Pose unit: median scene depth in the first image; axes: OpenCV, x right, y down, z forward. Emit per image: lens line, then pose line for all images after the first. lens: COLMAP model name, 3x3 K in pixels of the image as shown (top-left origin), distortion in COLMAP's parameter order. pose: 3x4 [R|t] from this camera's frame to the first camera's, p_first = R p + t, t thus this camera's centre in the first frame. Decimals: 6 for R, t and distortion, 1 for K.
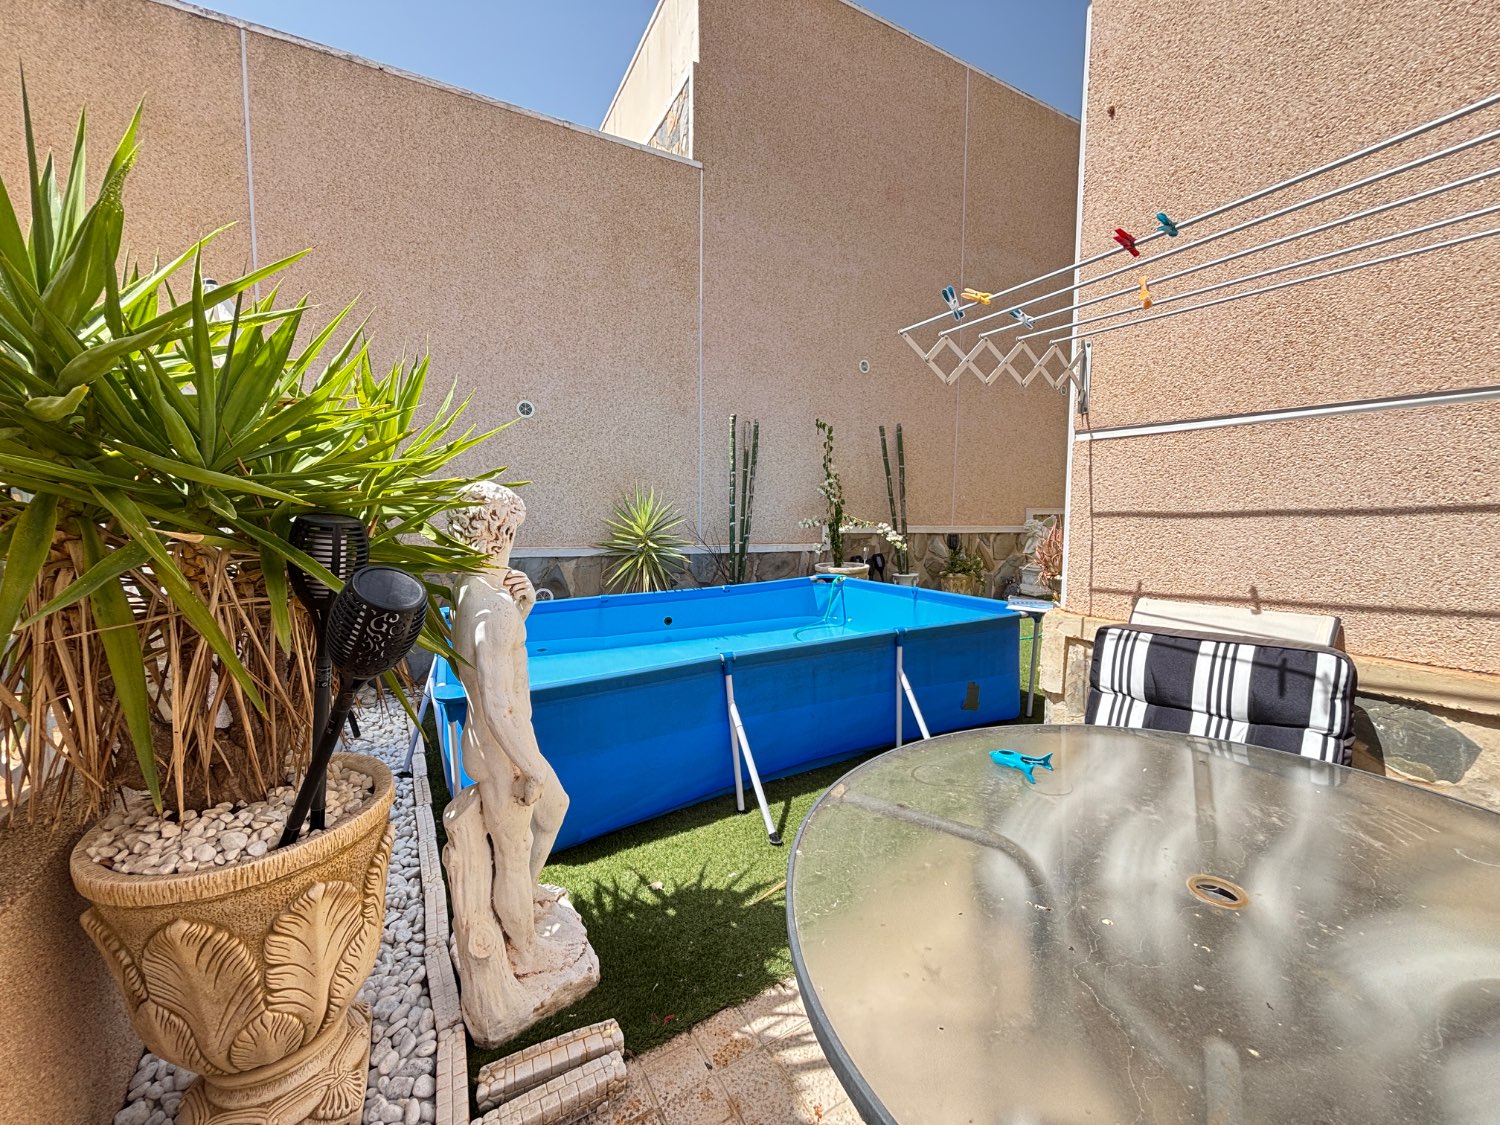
lens RADIAL K [[611.8, 0, 746.9], [0, 611.8, 563.7], [0, 0, 1]] dist [0.002535, -0.010726]
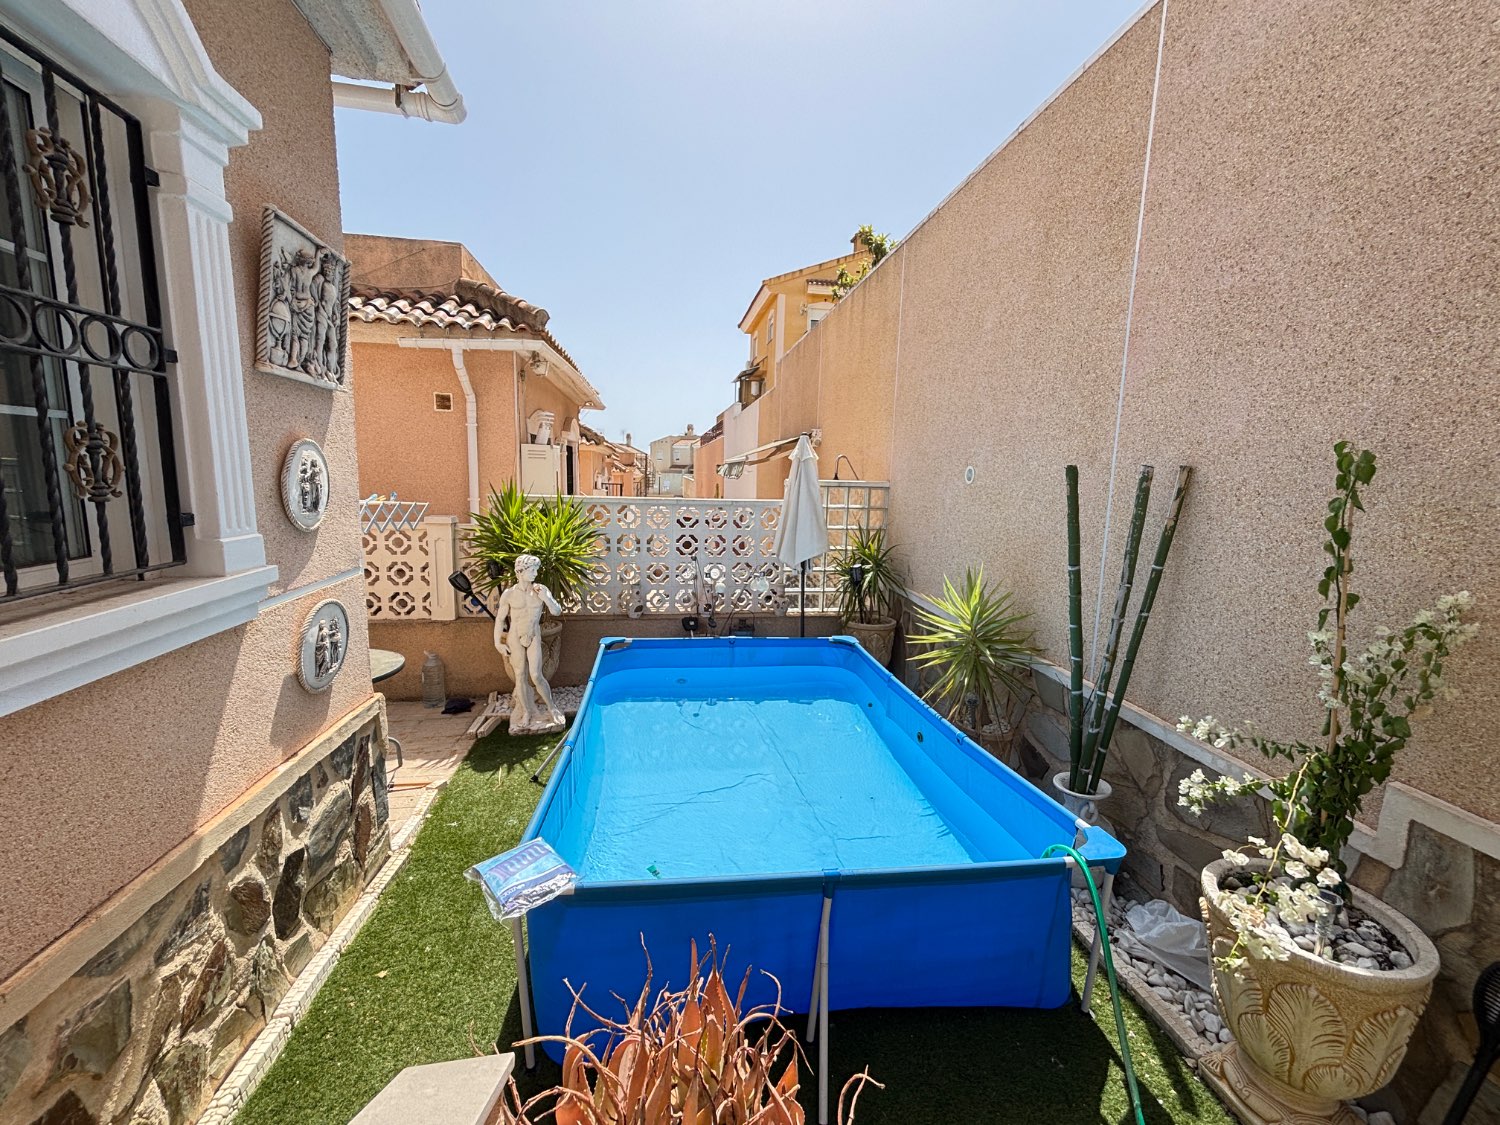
lens RADIAL K [[611.8, 0, 746.9], [0, 611.8, 563.7], [0, 0, 1]] dist [0.002535, -0.010726]
pose [[-0.391693, 0.130596, -0.910781, 0.571606], [-0.095213, 0.978808, 0.181298, -0.214524], [0.915156, 0.157731, -0.370958, 0.887395]]
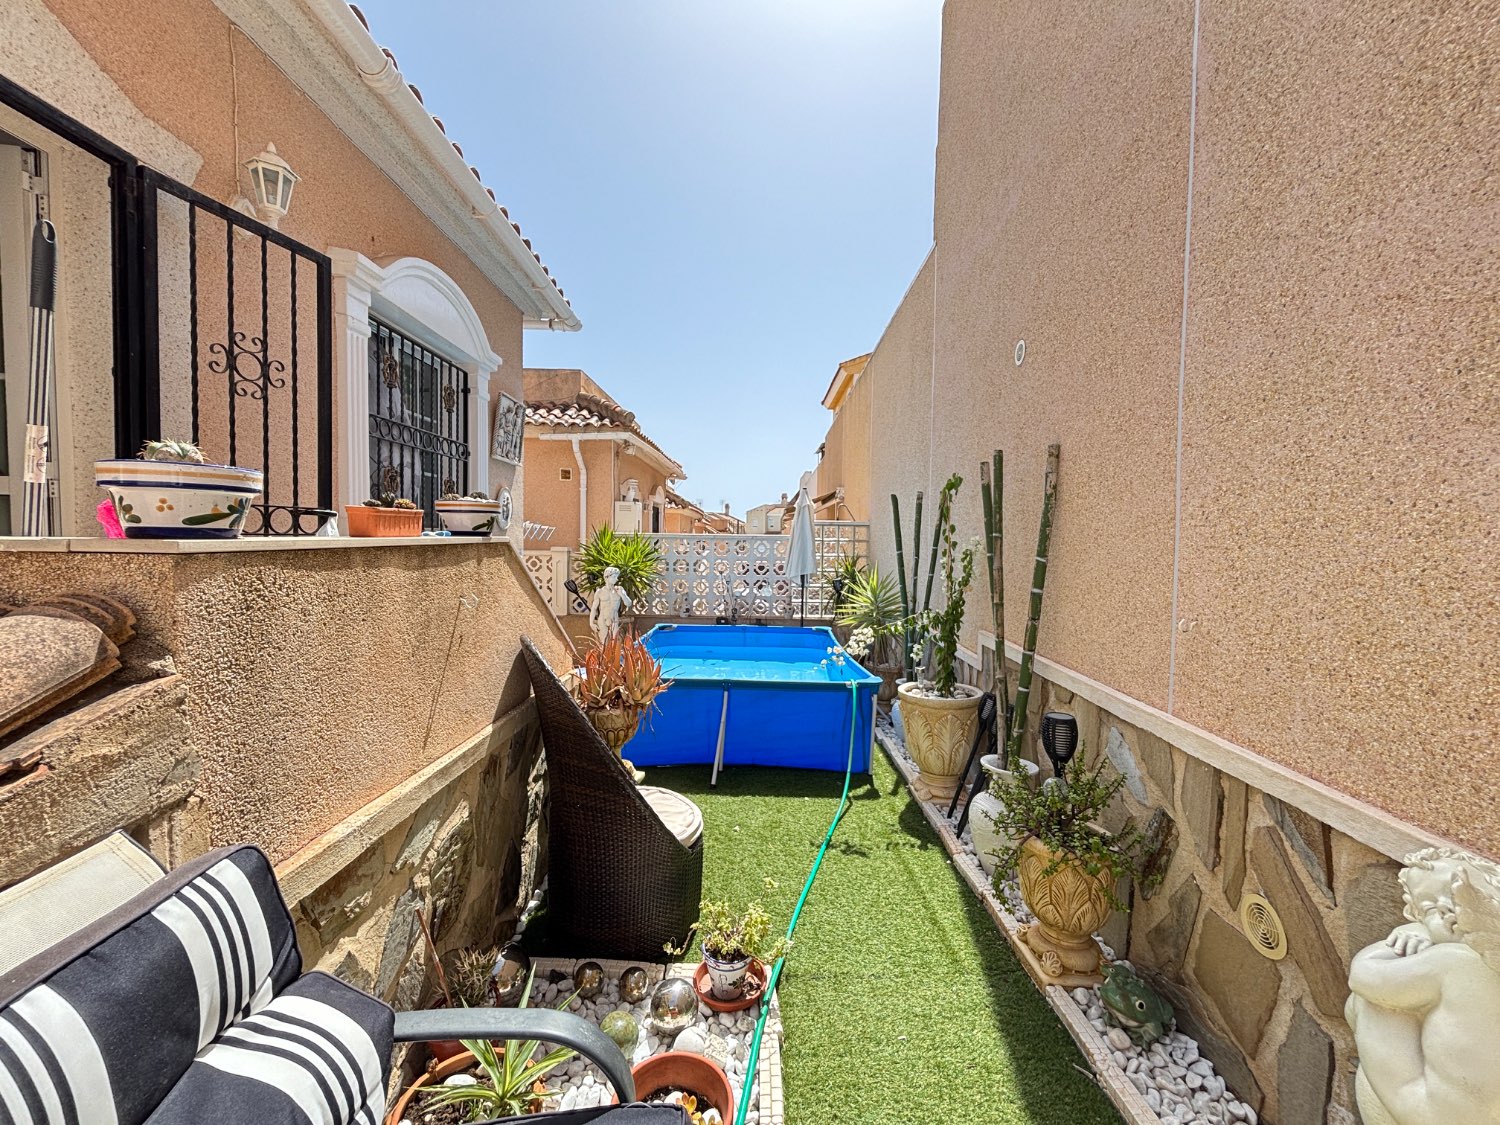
lens RADIAL K [[611.8, 0, 746.9], [0, 611.8, 563.7], [0, 0, 1]] dist [0.002535, -0.010726]
pose [[-0.536399, 0.031859, -0.843363, 0.889002], [-0.074791, 0.993561, 0.085102, -0.184808], [0.840644, 0.108725, -0.530562, 1.254417]]
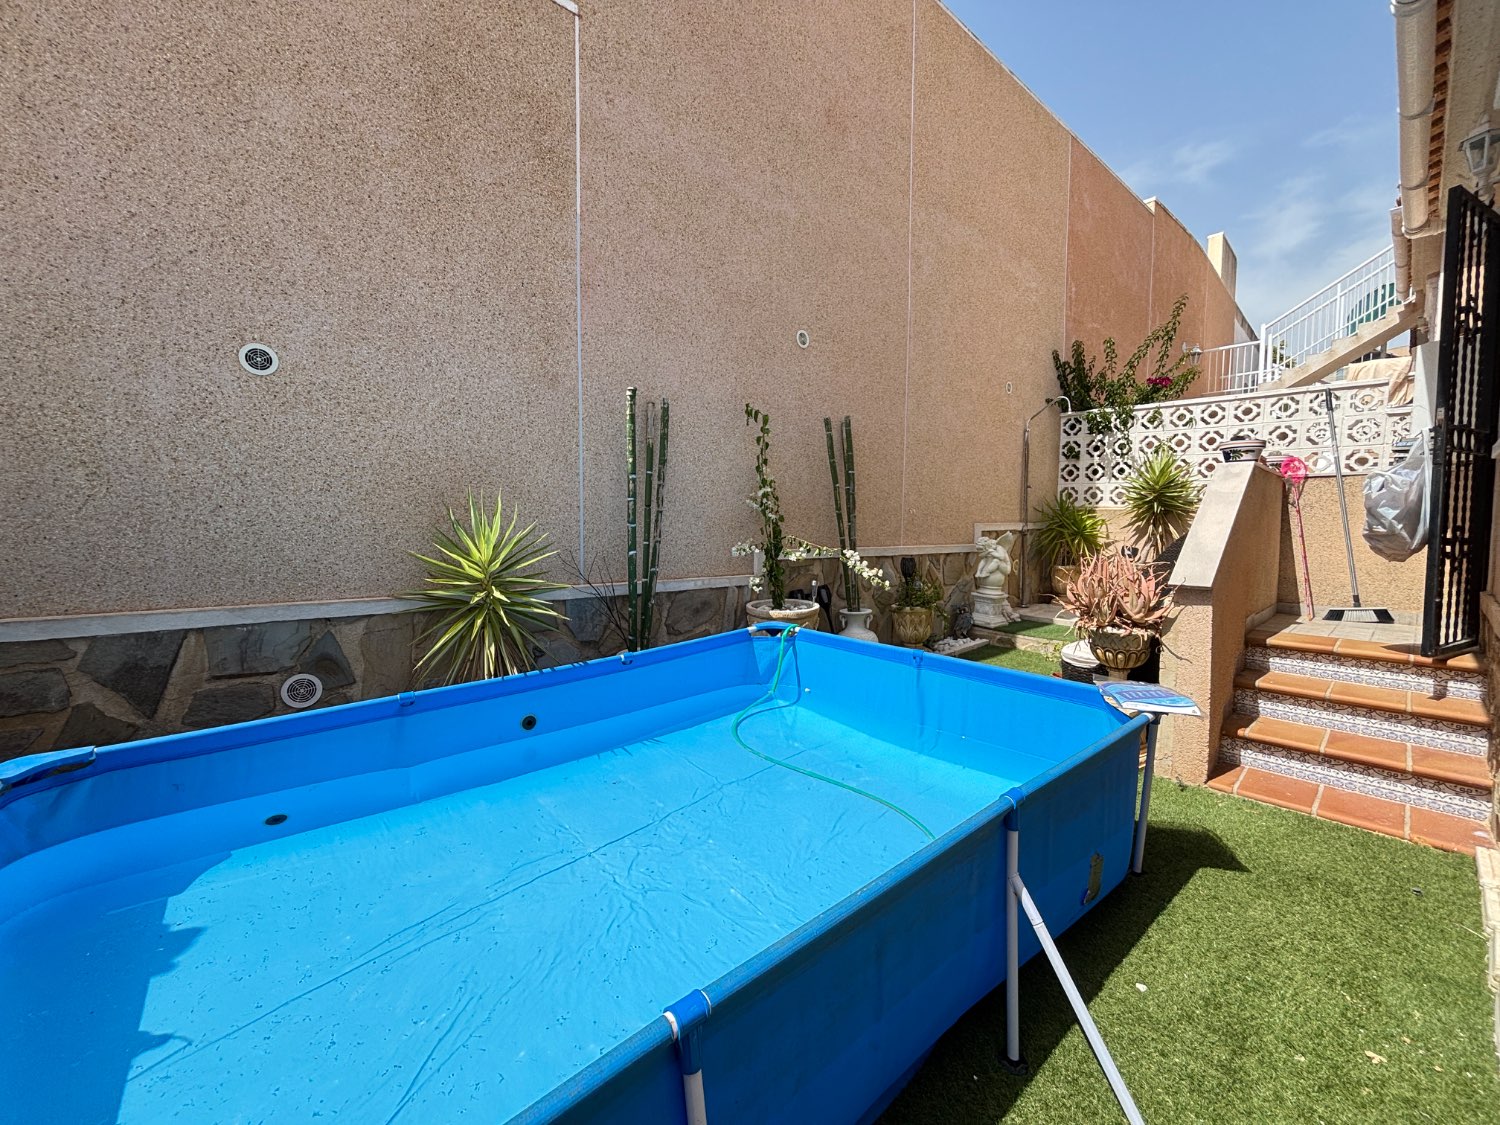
lens RADIAL K [[611.8, 0, 746.9], [0, 611.8, 563.7], [0, 0, 1]] dist [0.002535, -0.010726]
pose [[0.982457, -0.016857, 0.185728, -0.023927], [0.019937, 0.999693, -0.014731, -0.039994], [-0.185423, 0.018175, 0.982491, 0.312413]]
